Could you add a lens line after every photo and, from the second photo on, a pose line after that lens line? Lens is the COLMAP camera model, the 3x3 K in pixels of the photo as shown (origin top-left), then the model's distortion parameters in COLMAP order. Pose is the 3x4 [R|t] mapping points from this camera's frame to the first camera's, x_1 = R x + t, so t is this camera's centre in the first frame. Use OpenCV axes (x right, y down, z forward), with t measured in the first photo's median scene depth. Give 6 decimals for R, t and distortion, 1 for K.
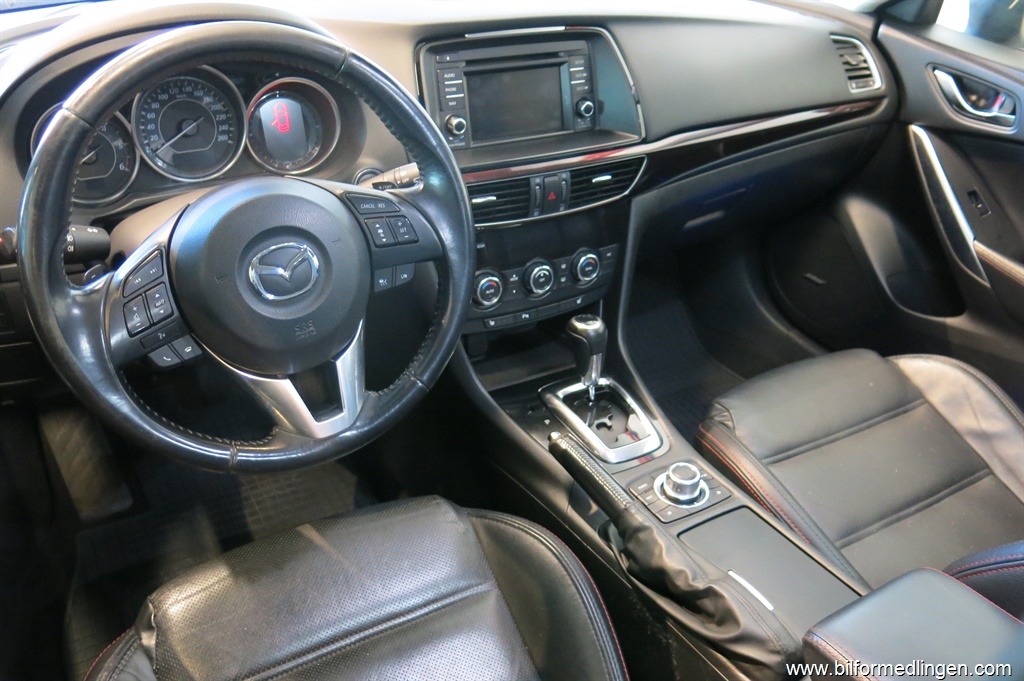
lens RADIAL K [[877.5, 0, 512.2], [0, 877.5, 341.0], [0, 0, 1]] dist [-0.012606, -0.005822]
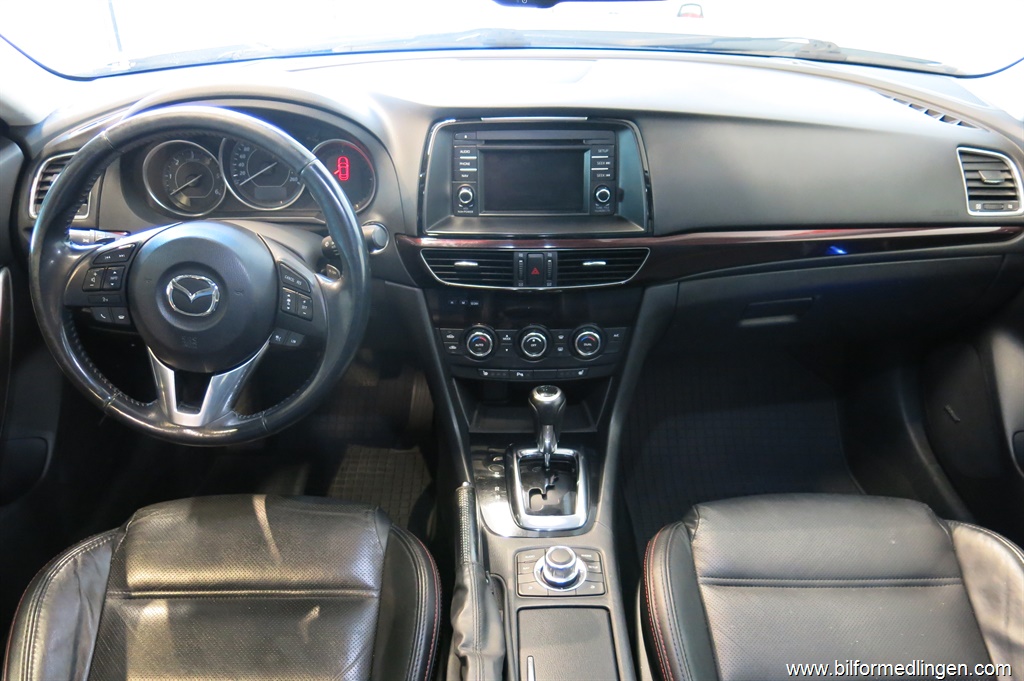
lens RADIAL K [[877.5, 0, 512.9], [0, 877.5, 339.6], [0, 0, 1]] dist [-0.012606, -0.005822]
pose [[0.863781, 0.217317, -0.454594, 0.507315], [-0.224128, 0.973754, 0.039631, -0.114945], [0.451275, 0.067655, 0.889816, 0.032008]]
